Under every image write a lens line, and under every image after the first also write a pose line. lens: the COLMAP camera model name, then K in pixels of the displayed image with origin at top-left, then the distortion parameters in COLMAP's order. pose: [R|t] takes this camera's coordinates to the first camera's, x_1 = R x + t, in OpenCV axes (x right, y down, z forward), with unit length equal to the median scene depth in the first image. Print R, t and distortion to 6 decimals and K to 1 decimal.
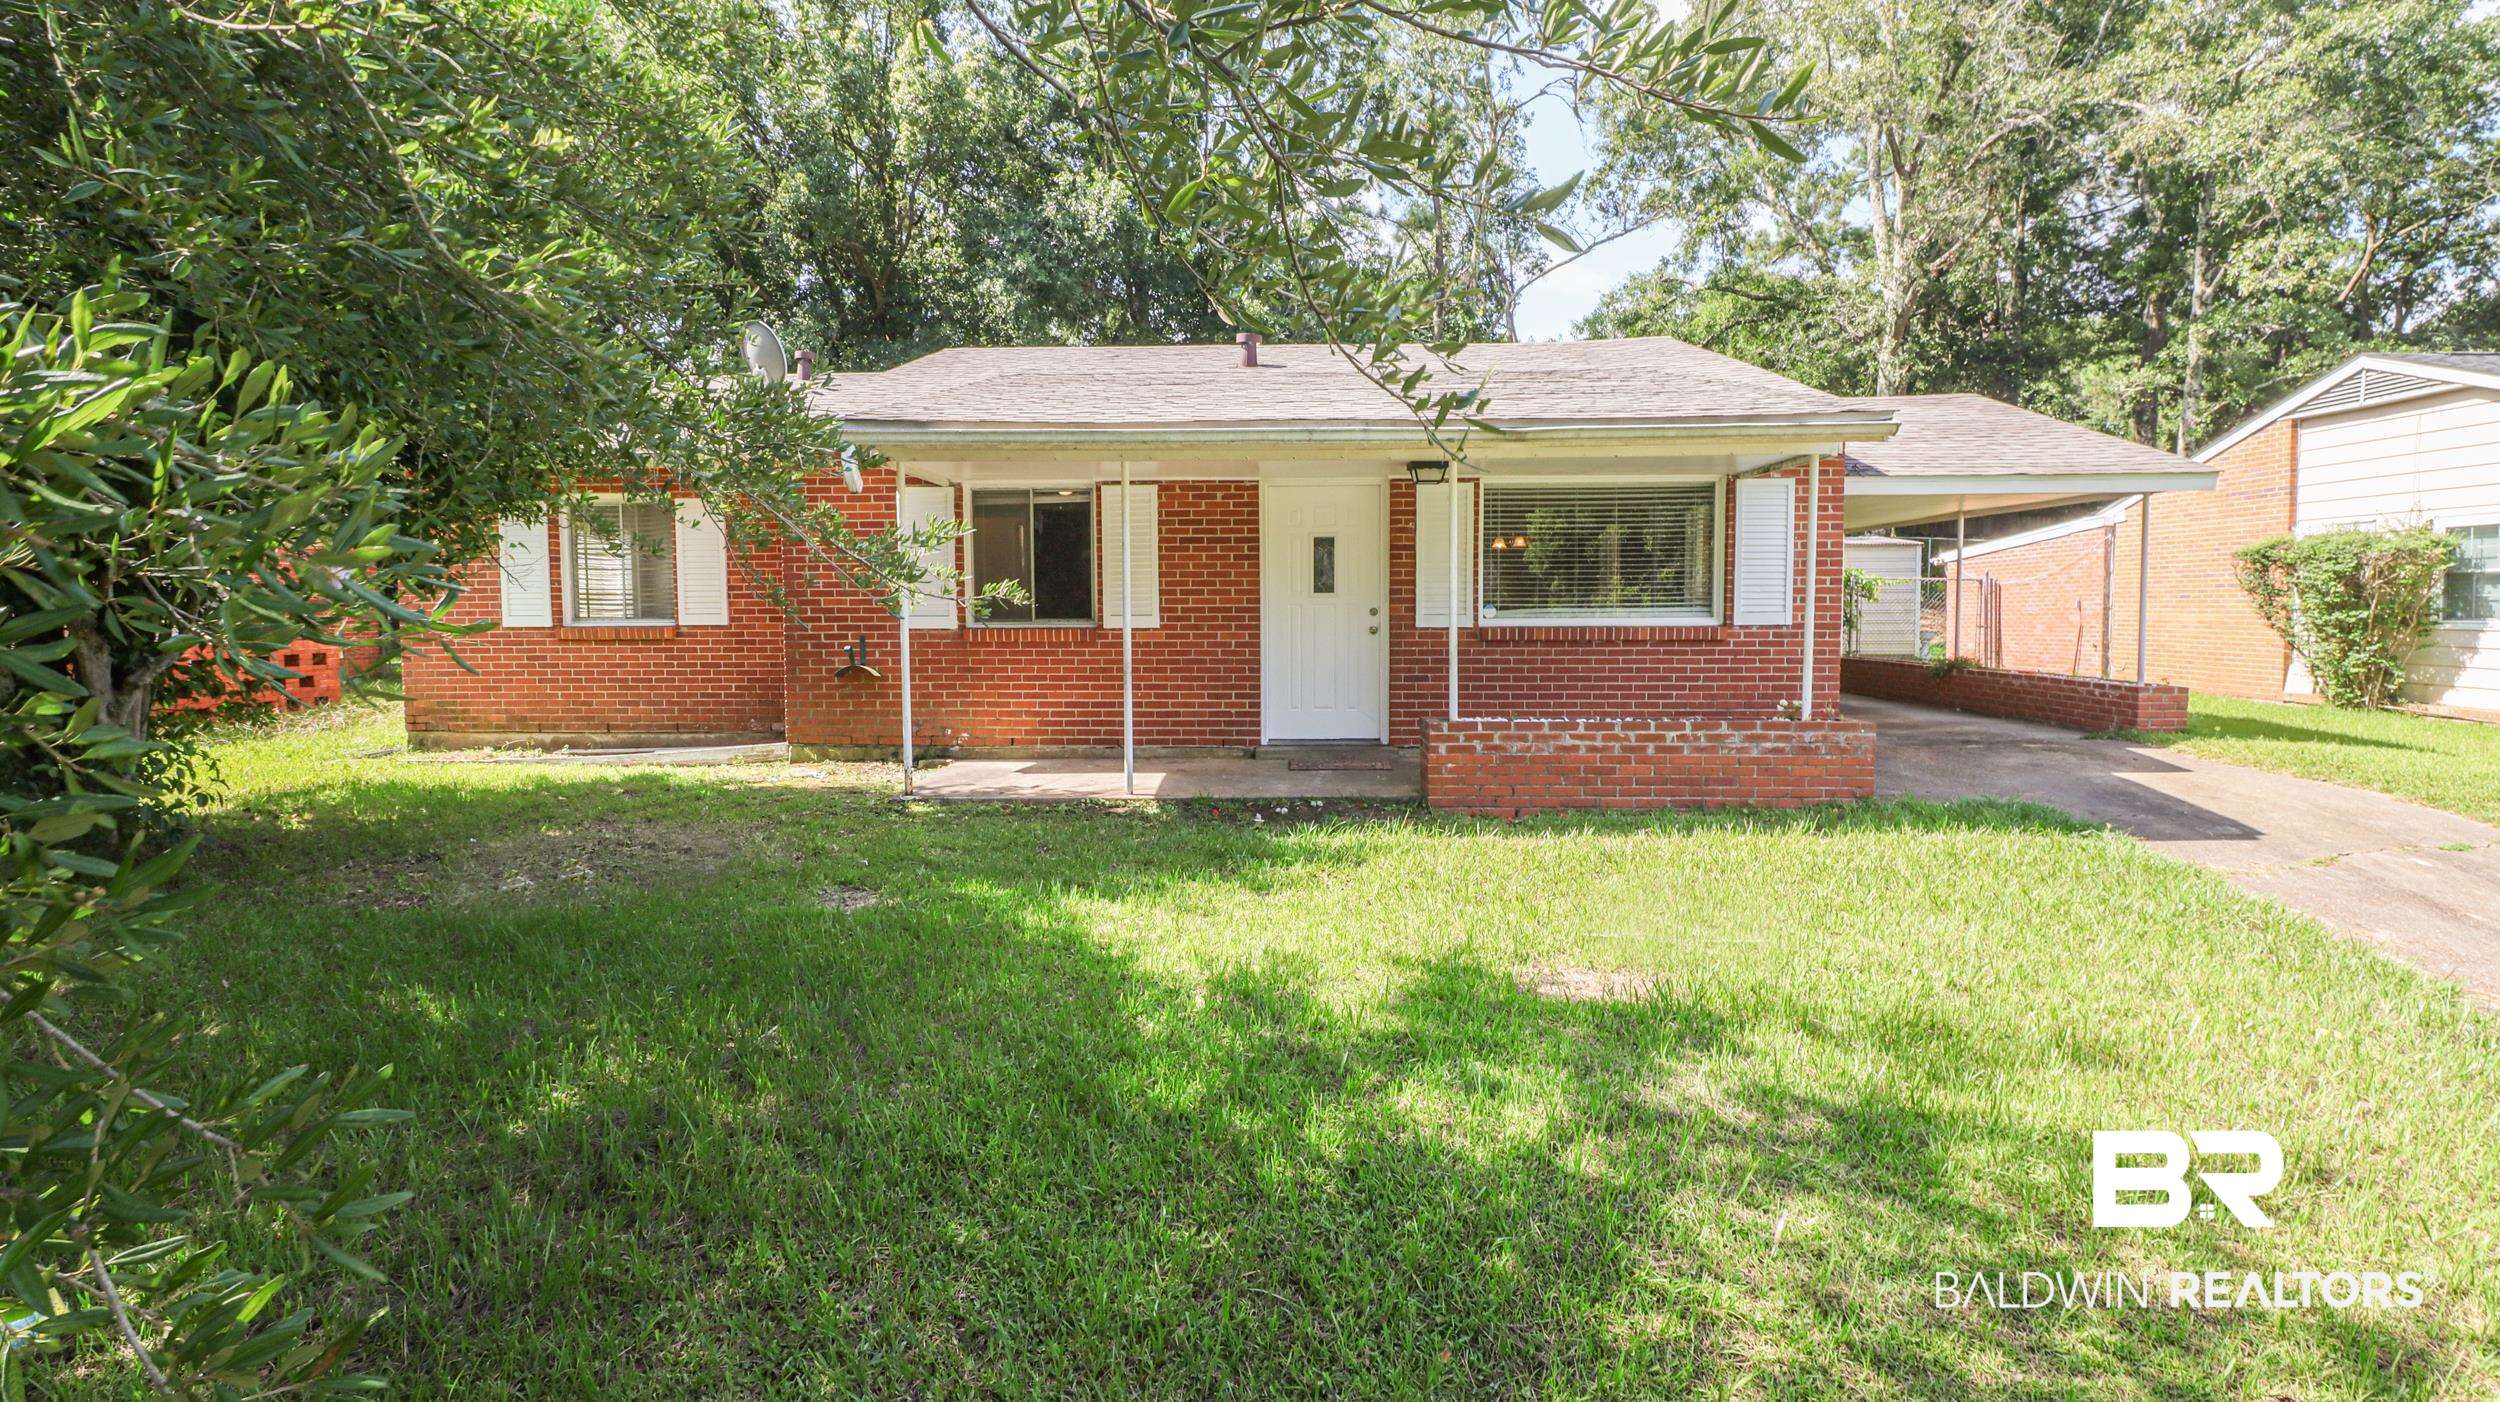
lens RADIAL K [[1166.1, 0, 1327.7], [0, 1166.1, 712.7], [0, 0, 1]] dist [-0.006630, -0.007107]
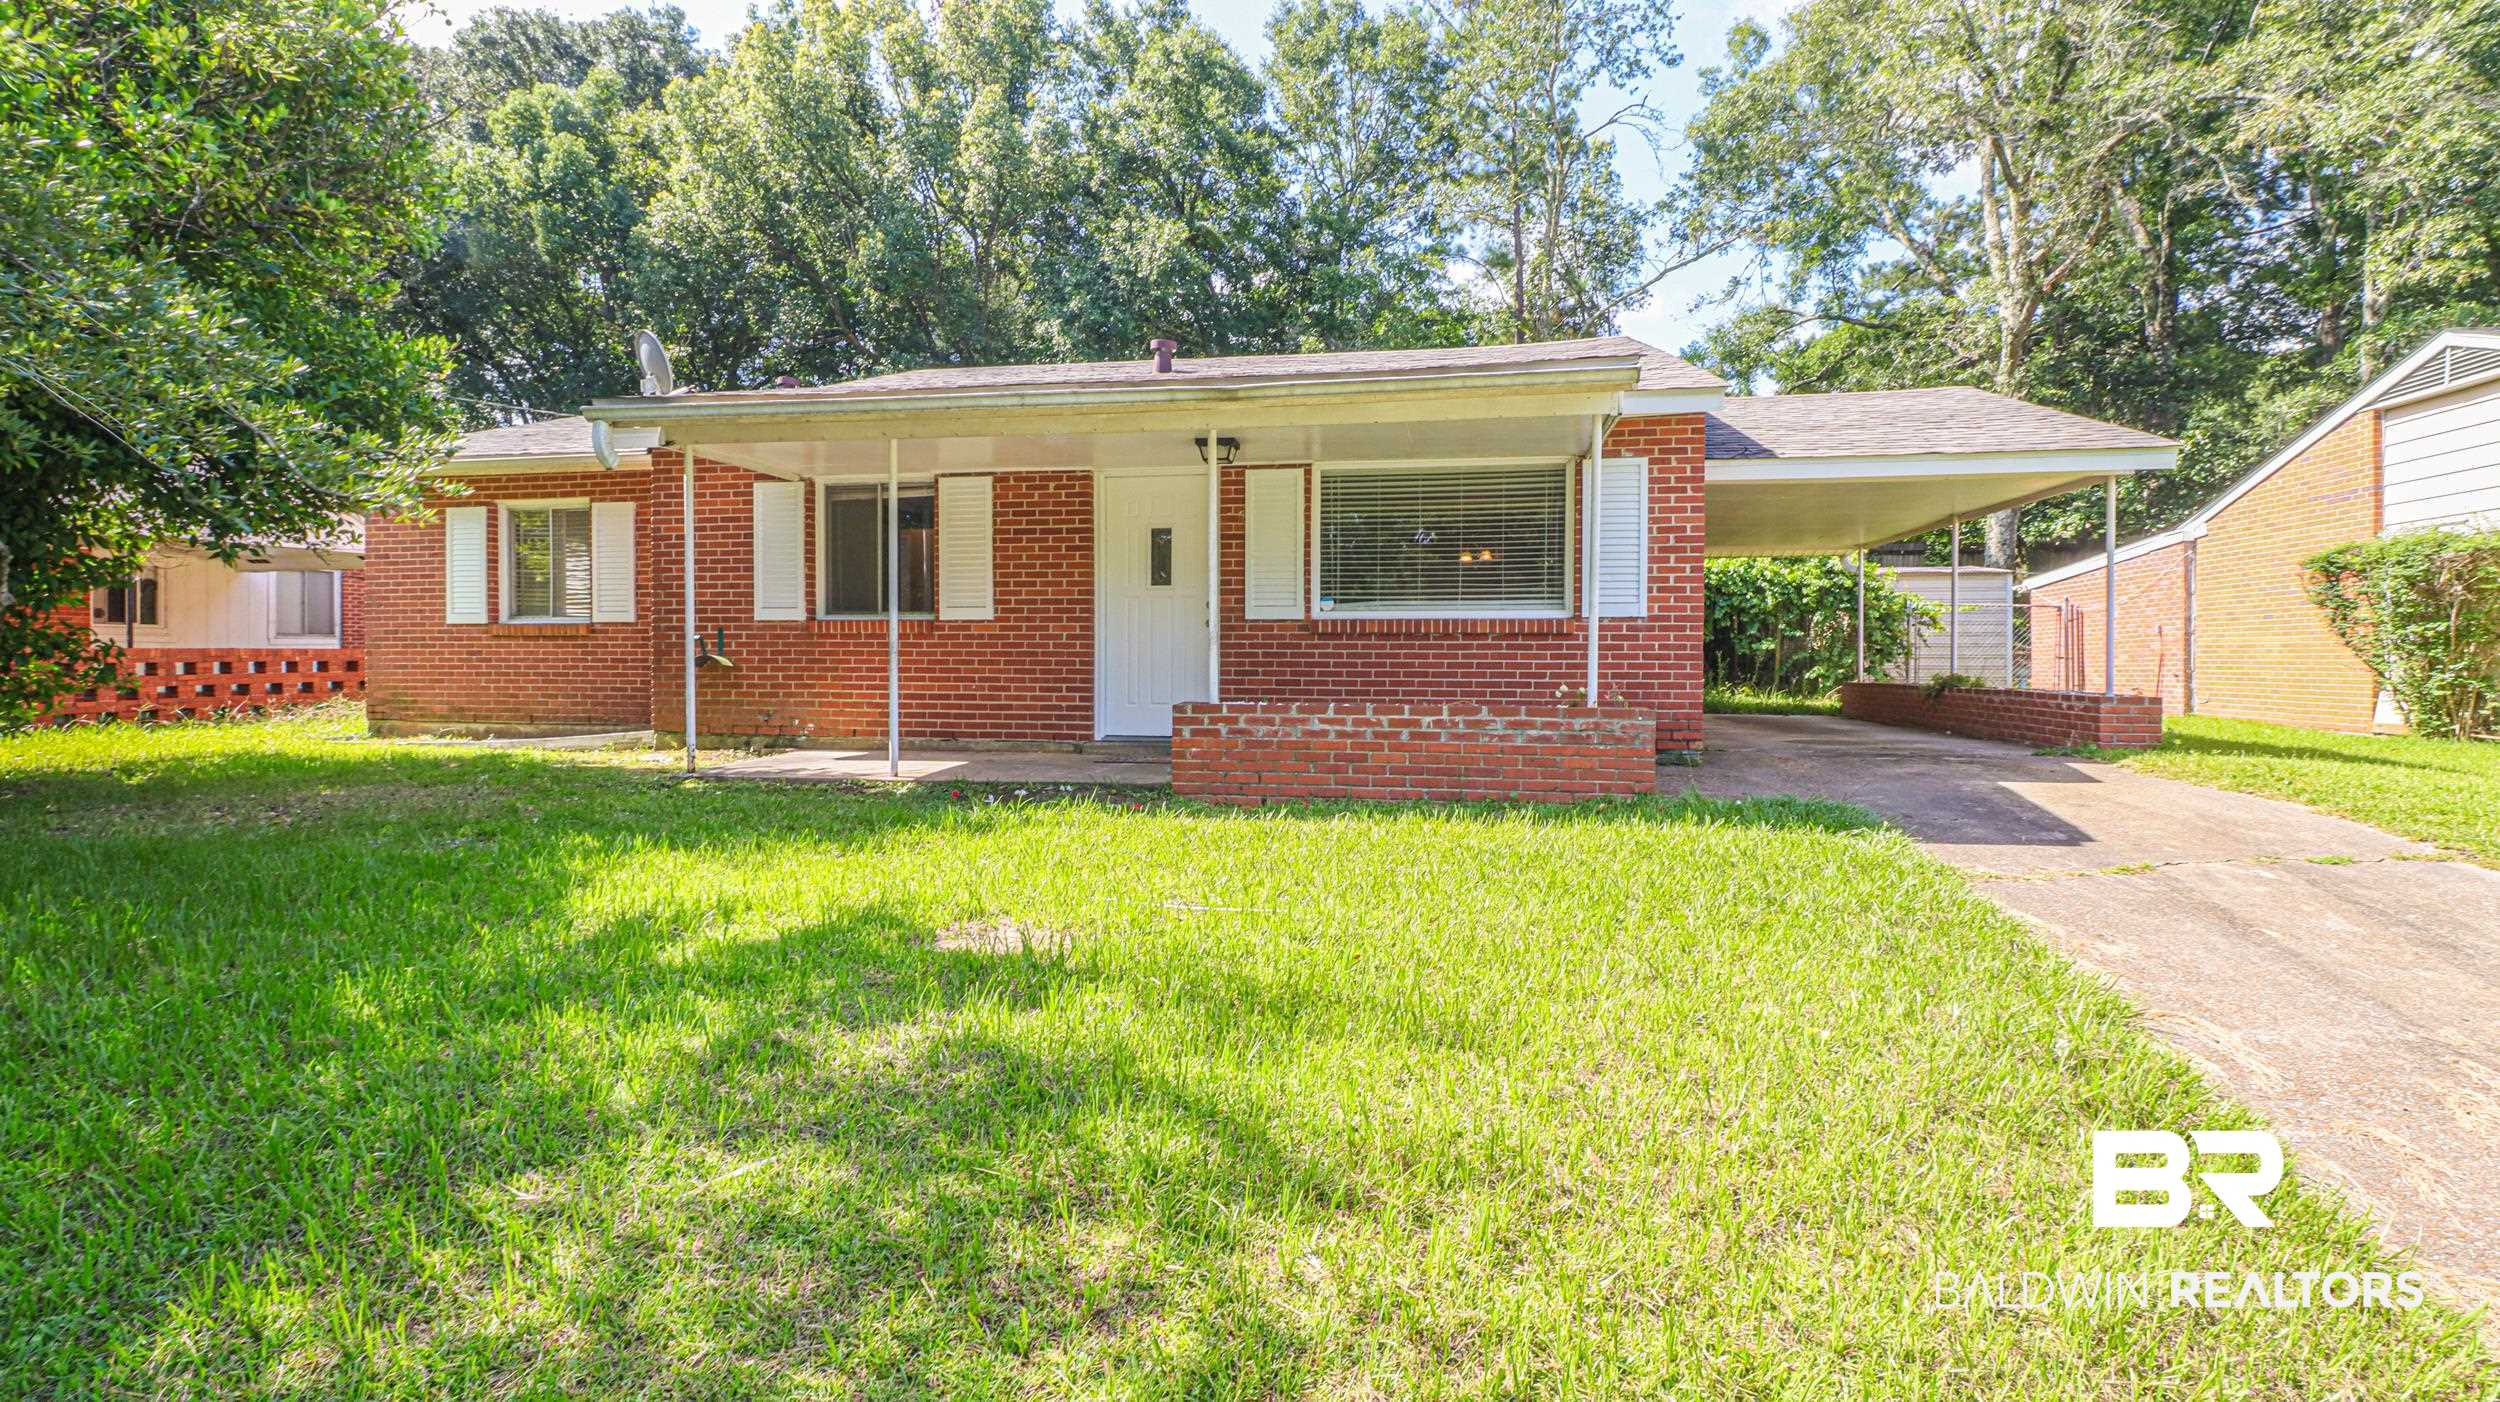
lens RADIAL K [[1166.1, 0, 1243.7], [0, 1166.1, 693.0], [0, 0, 1]] dist [-0.006630, -0.007107]
pose [[0.989567, 0.012565, -0.143521, 0.204684], [-0.019643, 0.998654, -0.048011, 0.032110], [0.142725, 0.050329, 0.988482, 0.052133]]
